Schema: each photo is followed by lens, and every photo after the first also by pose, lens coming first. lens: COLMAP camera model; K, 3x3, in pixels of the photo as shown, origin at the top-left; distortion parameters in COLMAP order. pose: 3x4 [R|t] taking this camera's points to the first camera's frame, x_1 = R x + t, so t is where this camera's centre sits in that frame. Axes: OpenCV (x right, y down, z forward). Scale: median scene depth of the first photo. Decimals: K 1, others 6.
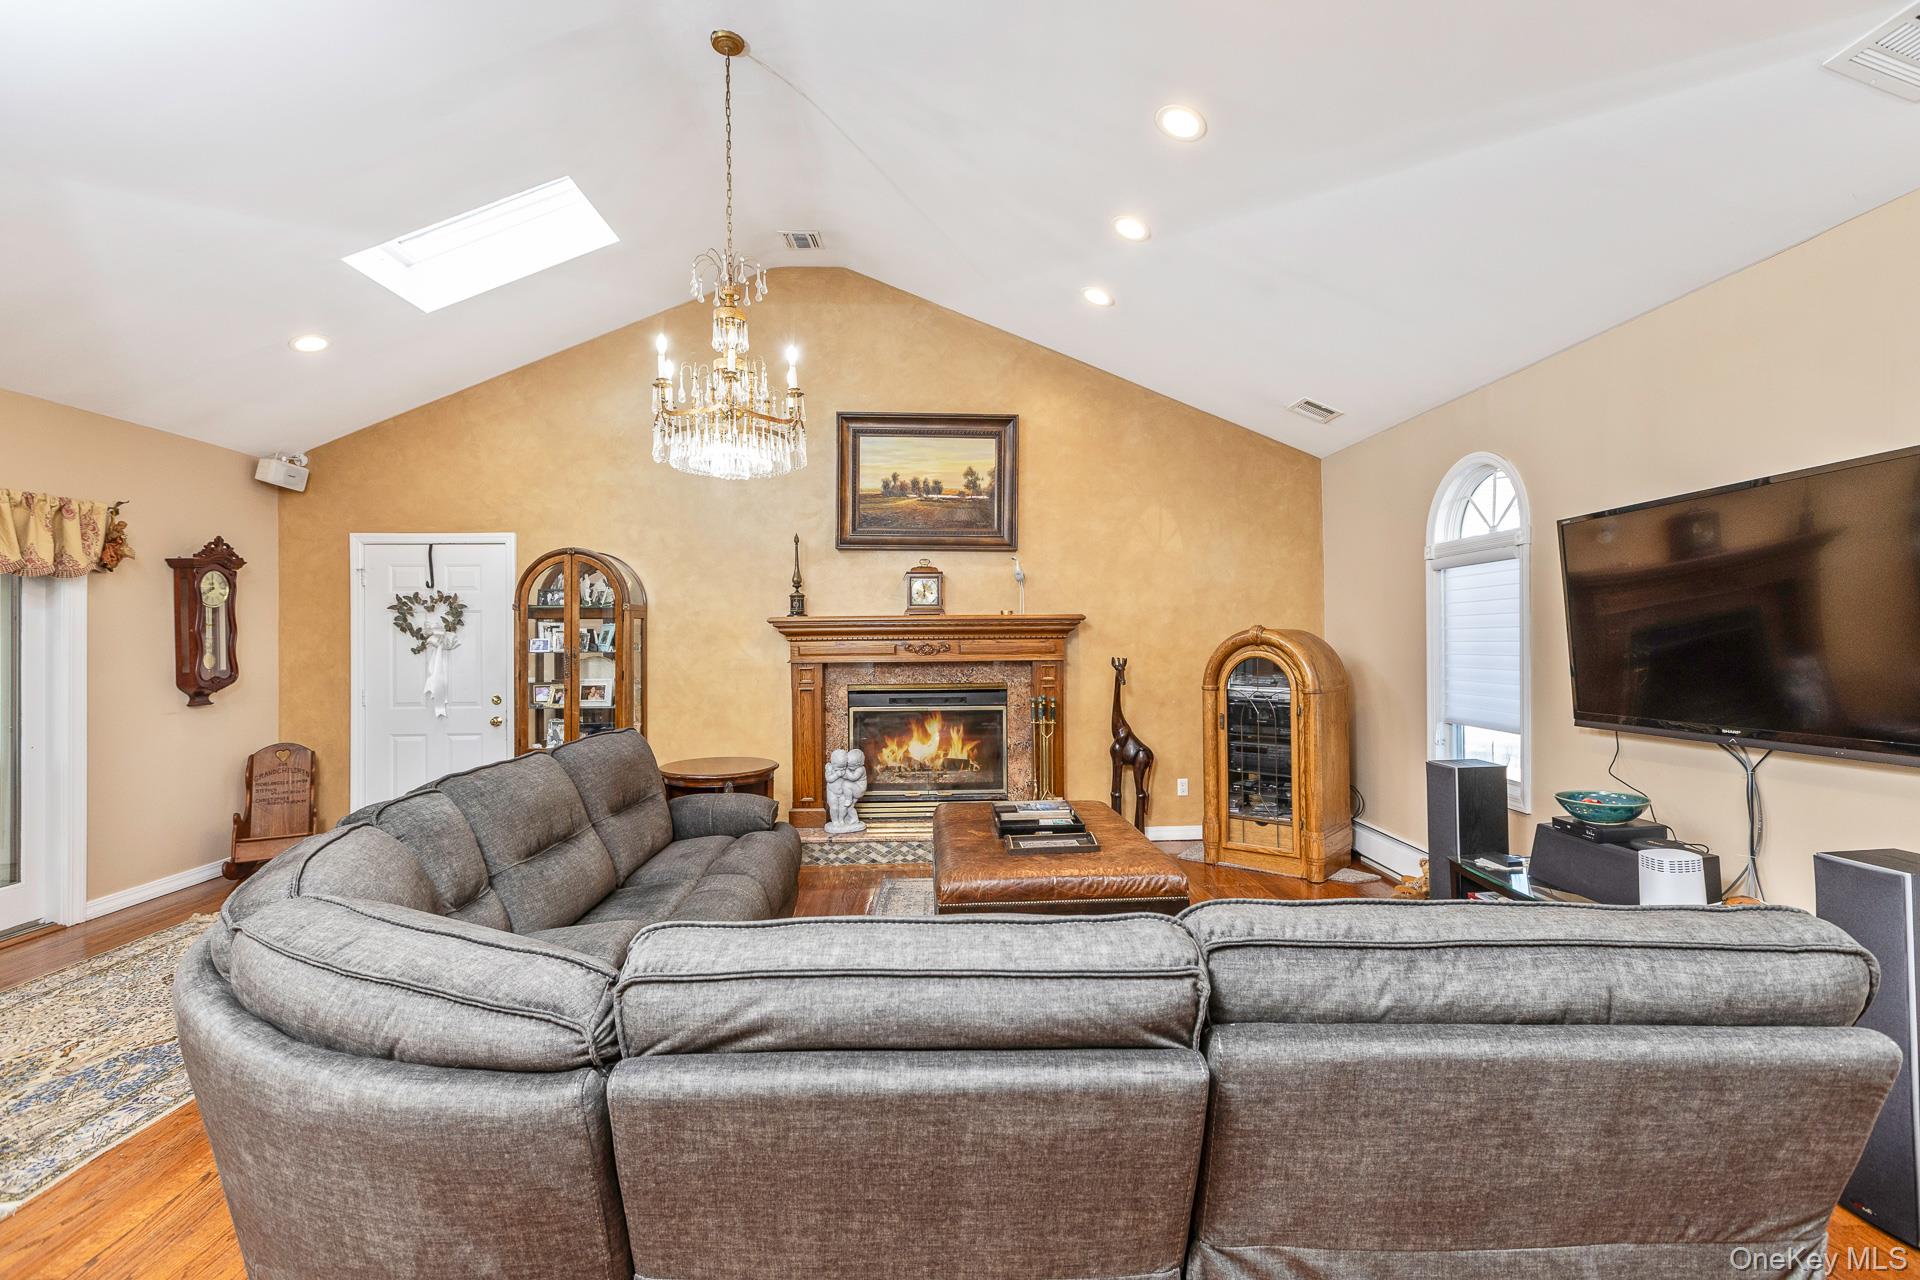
lens RADIAL K [[898.8, 0, 956.0], [0, 898.8, 630.3], [0, 0, 1]] dist [0.035791, 0.001724]
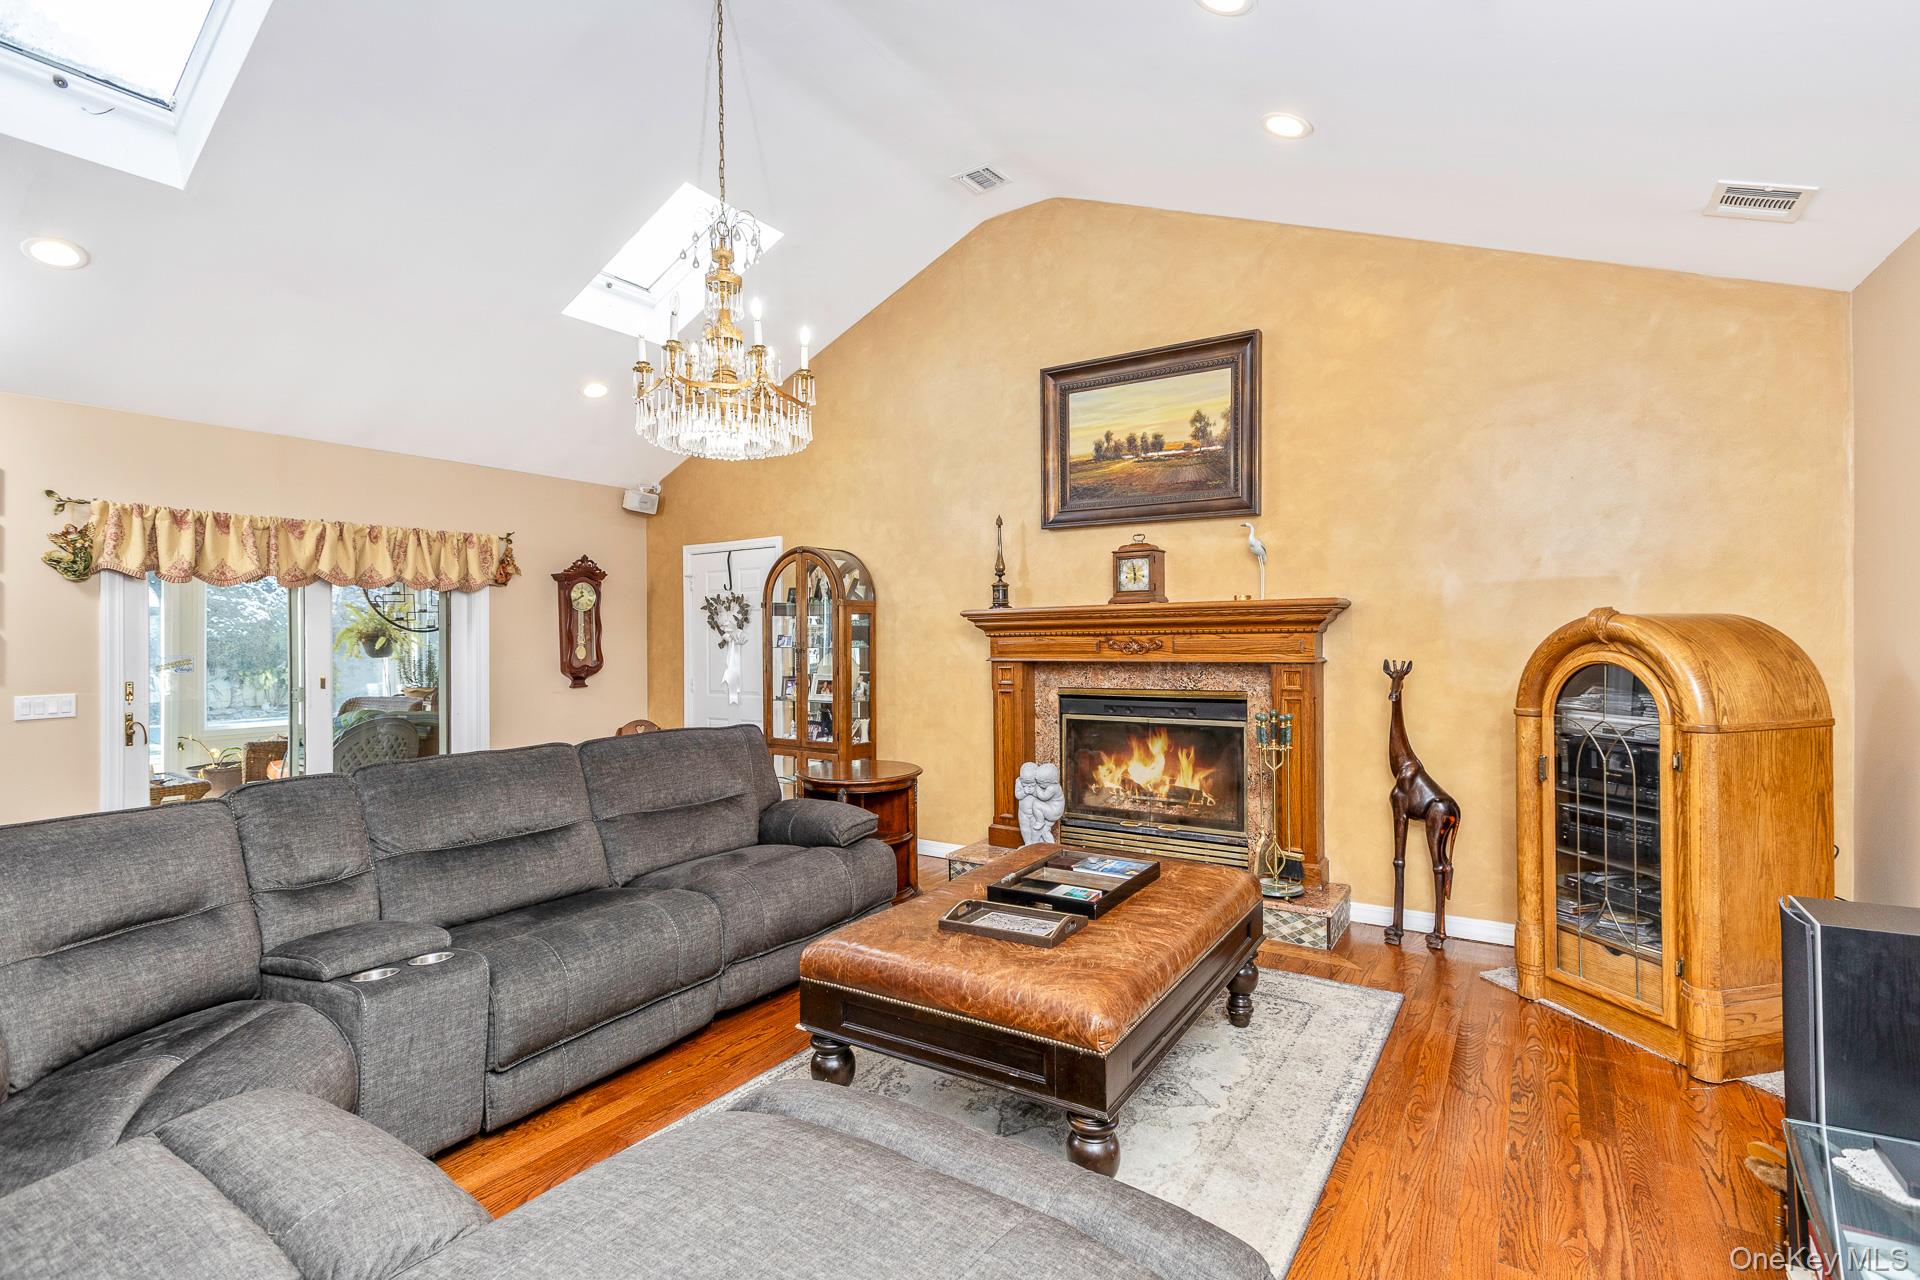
lens RADIAL K [[898.8, 0, 956.9], [0, 898.8, 642.2], [0, 0, 1]] dist [0.035791, 0.001724]
pose [[0.812674, 0.001843, -0.582715, 0.306061], [0.008610, 0.999848, 0.015170, 0.003670], [0.582655, -0.017345, 0.812535, 0.253660]]
